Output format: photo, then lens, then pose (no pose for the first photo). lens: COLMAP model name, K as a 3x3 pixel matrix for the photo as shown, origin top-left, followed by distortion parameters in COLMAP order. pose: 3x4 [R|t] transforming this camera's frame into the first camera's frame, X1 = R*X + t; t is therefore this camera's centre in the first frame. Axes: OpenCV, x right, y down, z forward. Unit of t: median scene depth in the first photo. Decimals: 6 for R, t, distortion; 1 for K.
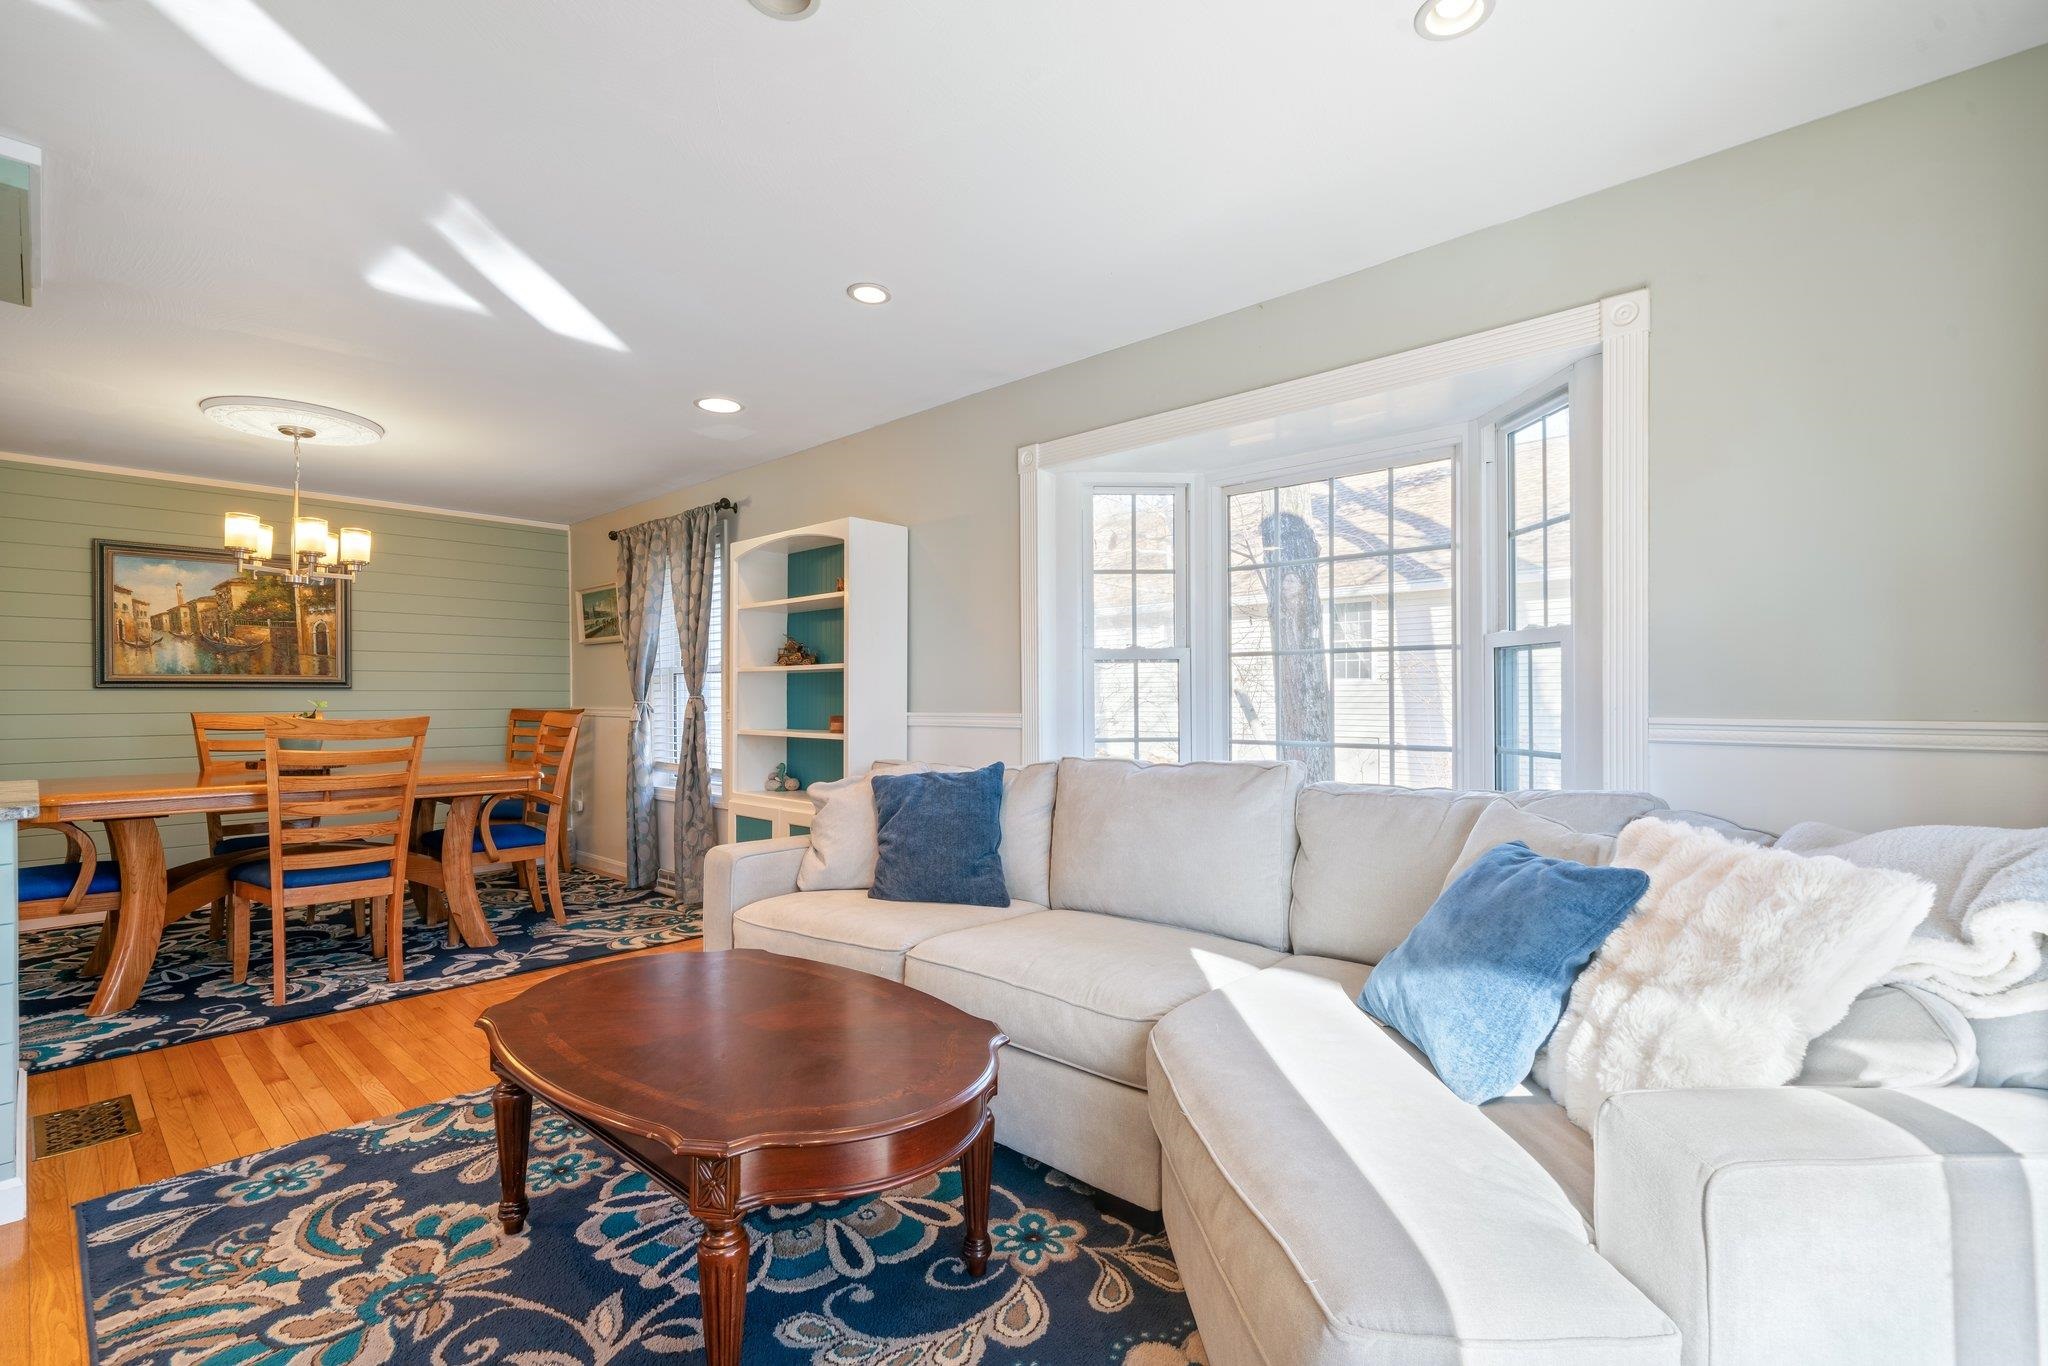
lens RADIAL K [[914.6, 0, 1027.9], [0, 914.6, 682.3], [0, 0, 1]] dist [0.003424, 0.000676]
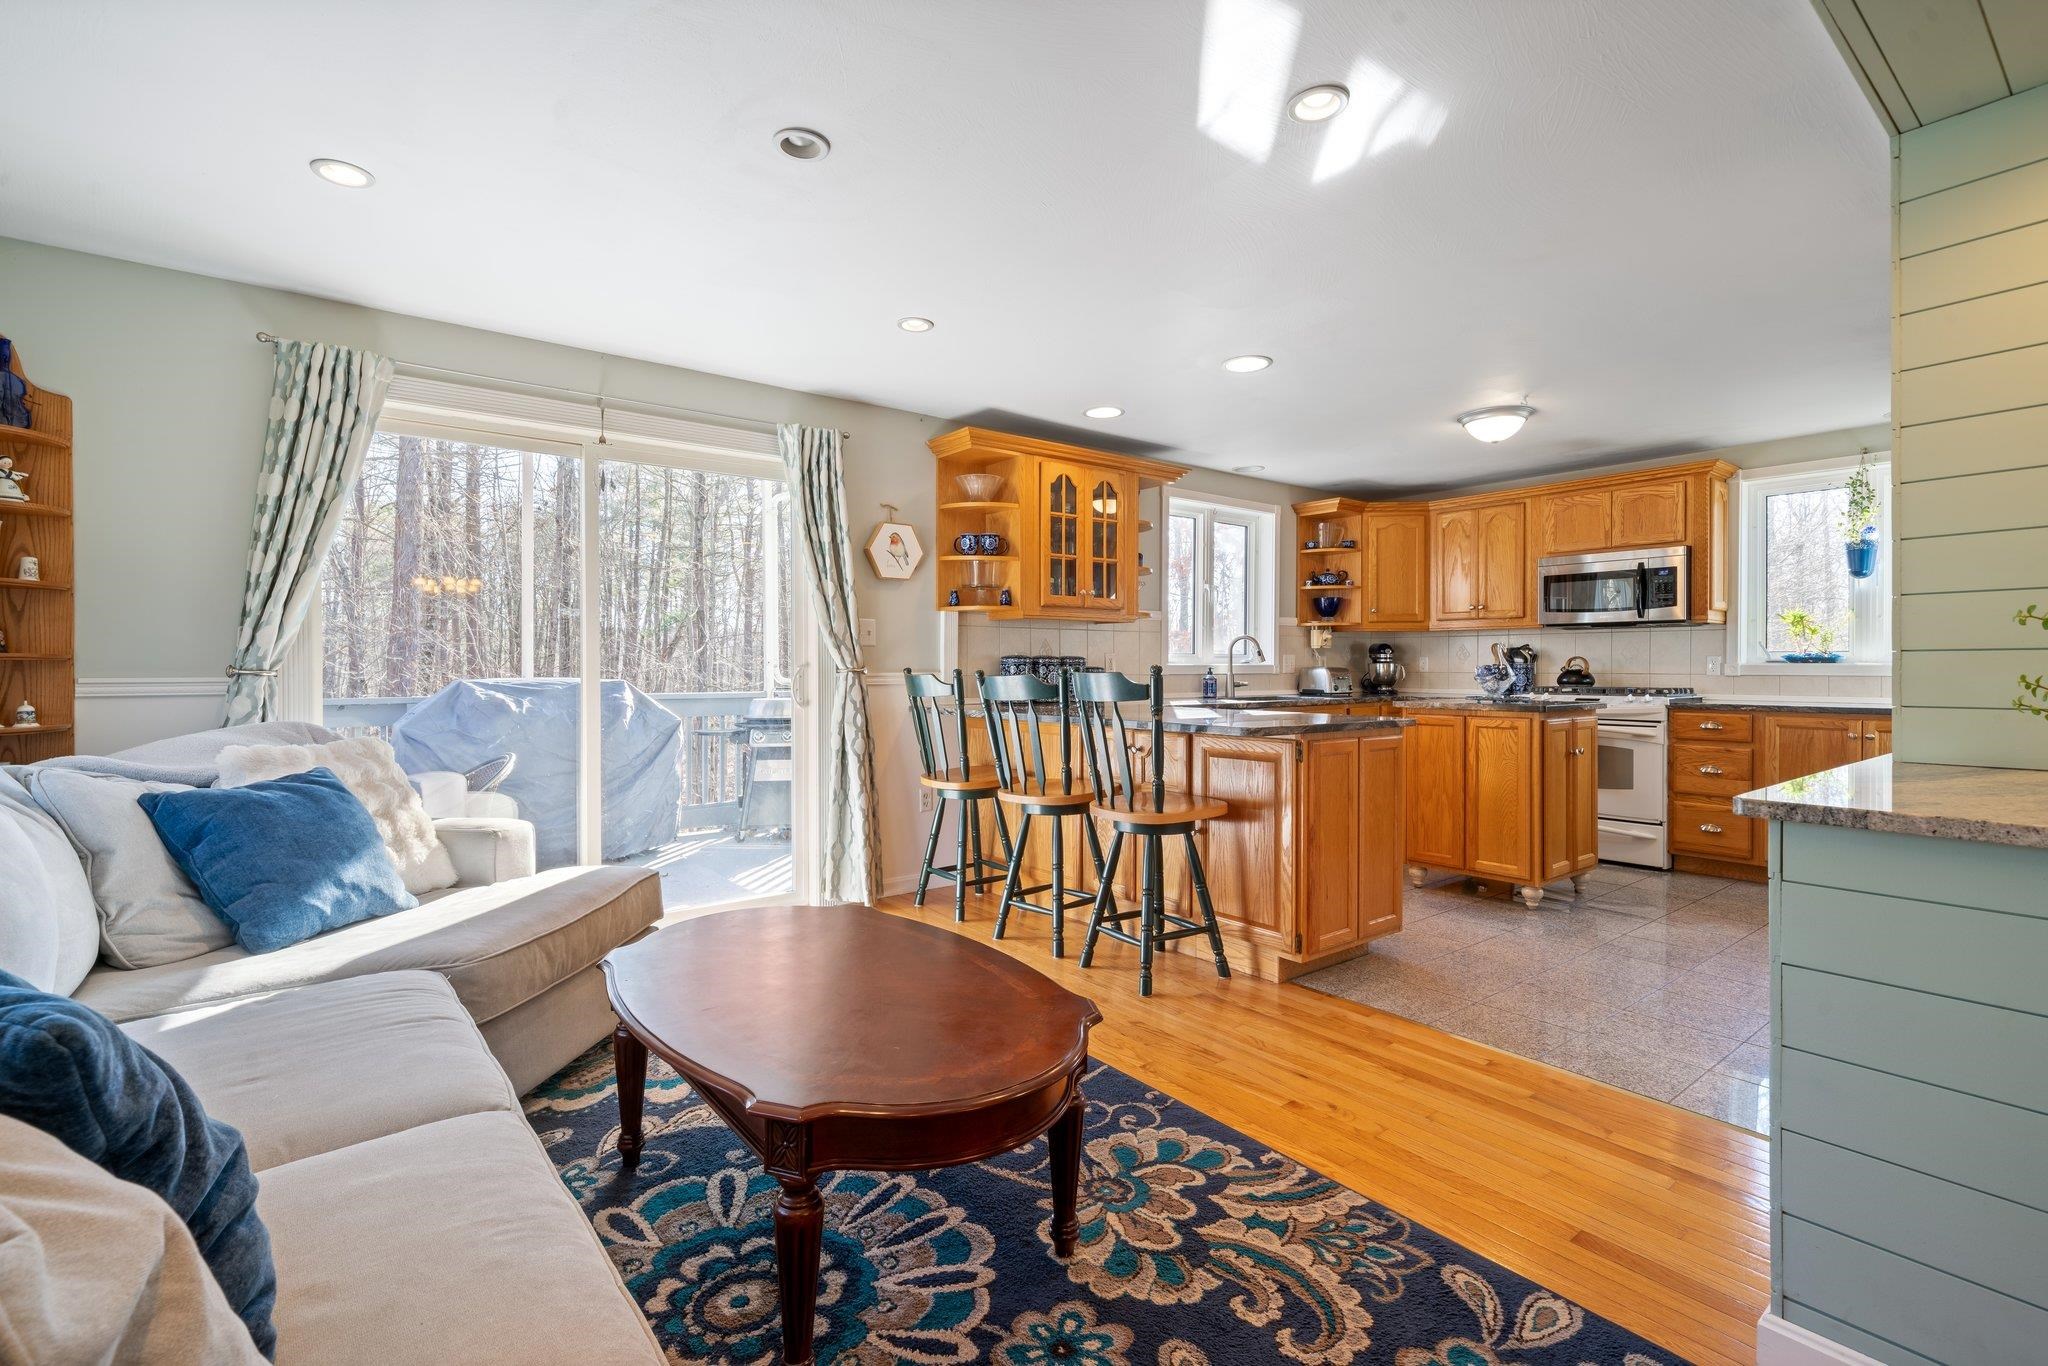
lens RADIAL K [[914.6, 0, 1020.6], [0, 914.6, 672.8], [0, 0, 1]] dist [0.003424, 0.000676]
pose [[-0.985747, 0.005427, 0.168148, -0.400531], [0.004326, 0.999967, -0.006914, 0.024294], [-0.168180, -0.006088, -0.985737, 1.126731]]
